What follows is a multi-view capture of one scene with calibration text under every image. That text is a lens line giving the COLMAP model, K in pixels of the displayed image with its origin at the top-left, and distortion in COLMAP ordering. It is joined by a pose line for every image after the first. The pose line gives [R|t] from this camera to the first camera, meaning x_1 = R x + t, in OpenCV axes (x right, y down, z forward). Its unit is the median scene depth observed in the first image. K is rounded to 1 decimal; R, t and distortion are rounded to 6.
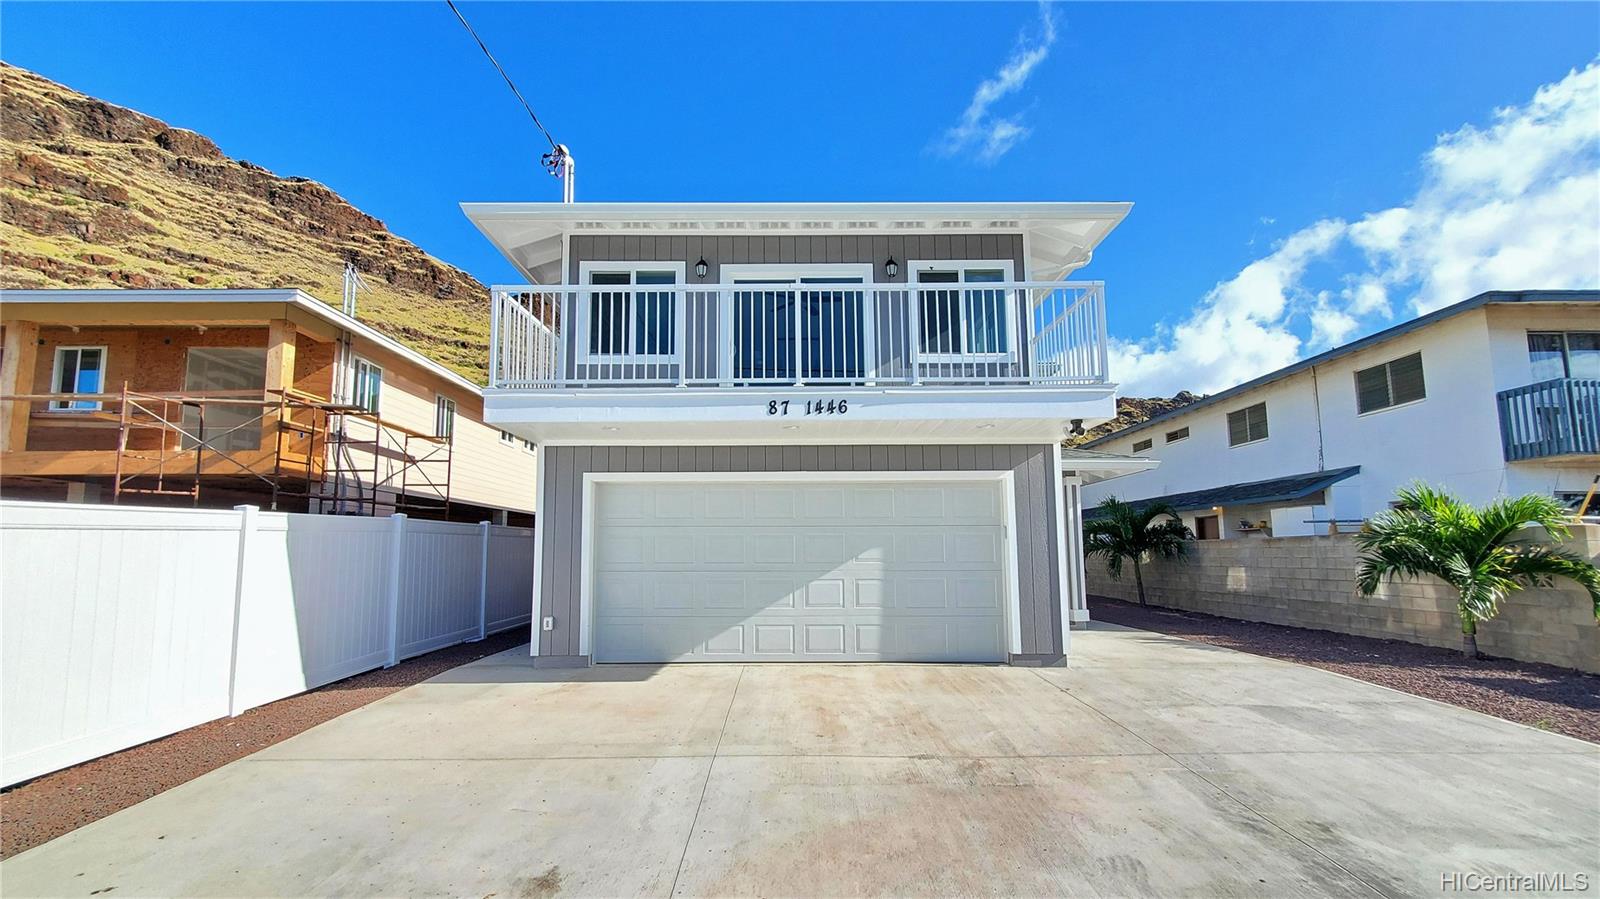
lens RADIAL K [[678.2, 0, 795.0], [0, 678.2, 491.7], [0, 0, 1]] dist [0.000020, -0.000073]
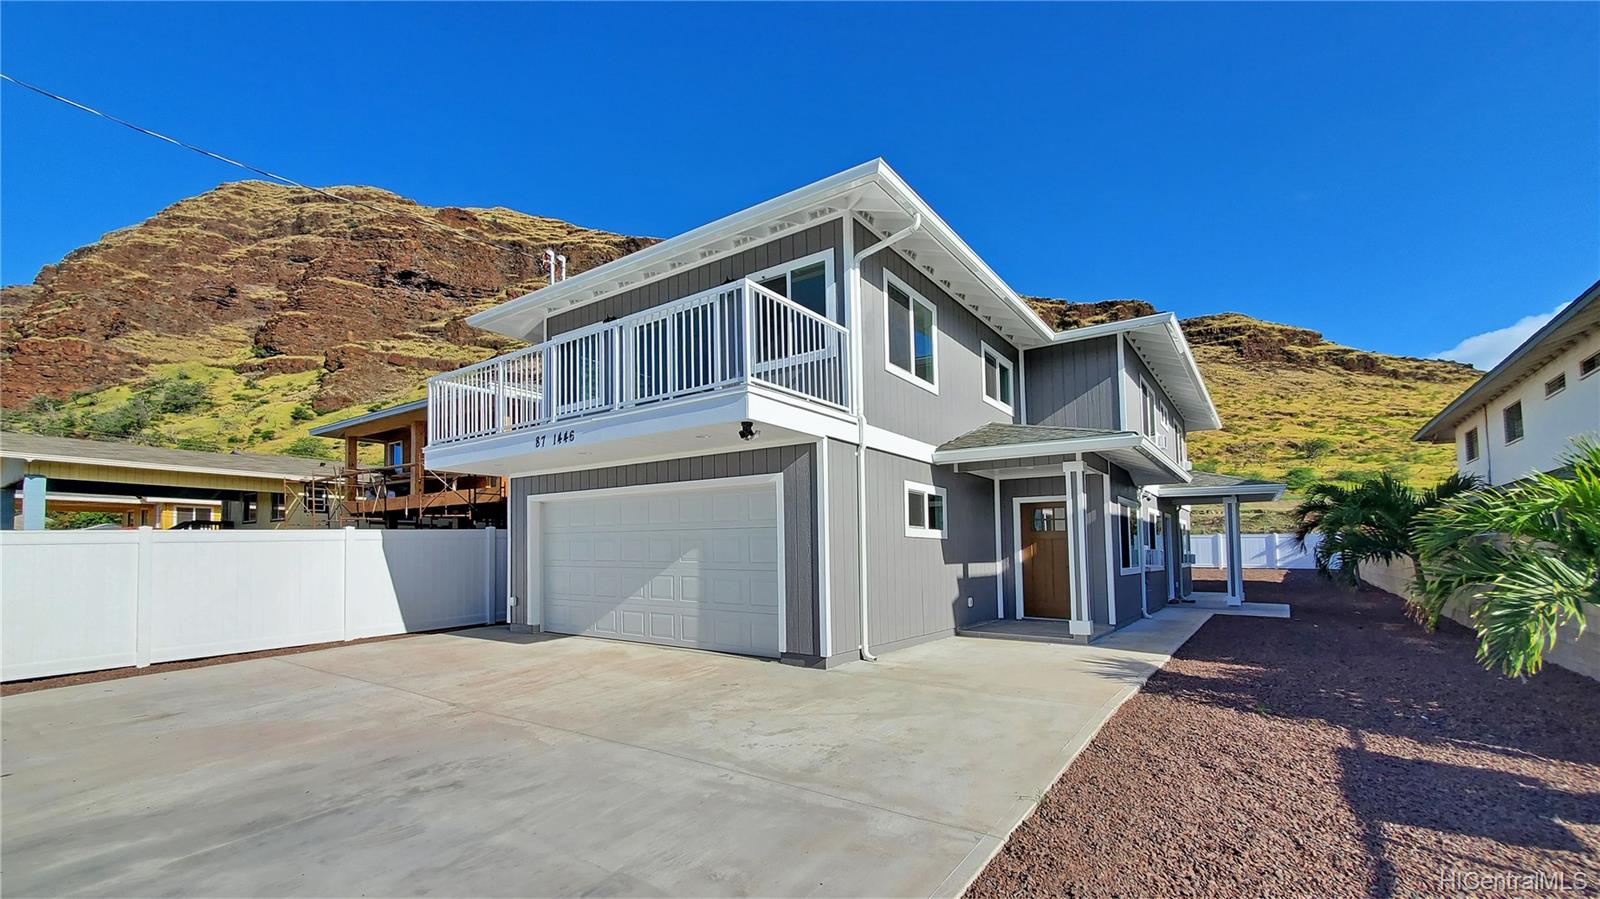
lens RADIAL K [[667.3, 0, 802.9], [0, 667.3, 532.1], [0, 0, 1]] dist [-0.000309, -0.000107]
pose [[0.811417, -0.015288, -0.584268, 0.926234], [0.052780, 0.997490, 0.047200, 0.011763], [0.582080, -0.069136, 0.810187, 0.207184]]
